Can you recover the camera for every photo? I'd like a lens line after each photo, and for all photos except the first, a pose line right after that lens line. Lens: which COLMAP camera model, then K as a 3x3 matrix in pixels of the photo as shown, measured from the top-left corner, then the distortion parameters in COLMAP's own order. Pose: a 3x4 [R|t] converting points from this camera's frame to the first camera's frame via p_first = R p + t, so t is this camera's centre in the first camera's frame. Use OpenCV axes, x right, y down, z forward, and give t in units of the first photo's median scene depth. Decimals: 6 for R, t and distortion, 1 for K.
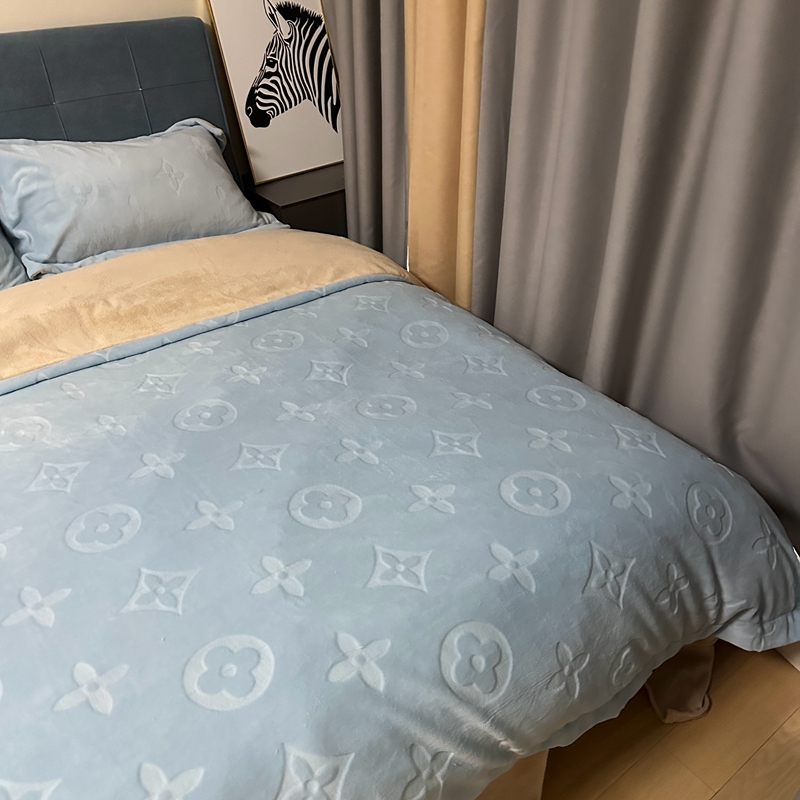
lens RADIAL K [[746.9, 0, 412.1], [0, 746.9, 391.1], [0, 0, 1]] dist [0.150958, -0.303168]
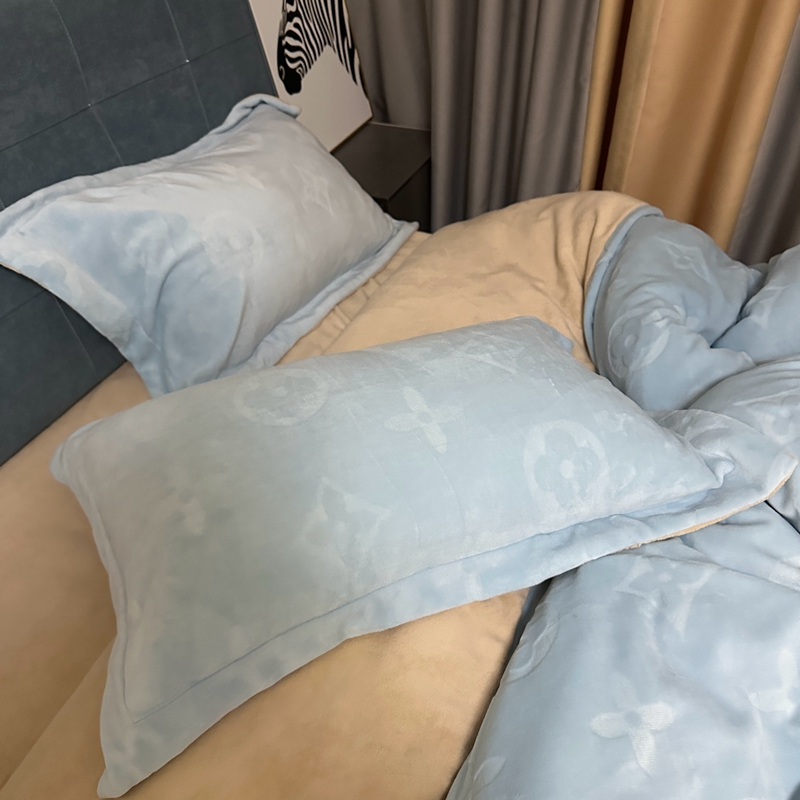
lens RADIAL K [[746.9, 0, 412.1], [0, 746.9, 391.1], [0, 0, 1]] dist [0.150958, -0.303168]
pose [[0.857596, -0.314761, 0.406760, -0.651351], [0.273035, 0.948843, 0.158584, -0.225975], [-0.435868, -0.024941, 0.899665, 0.418009]]
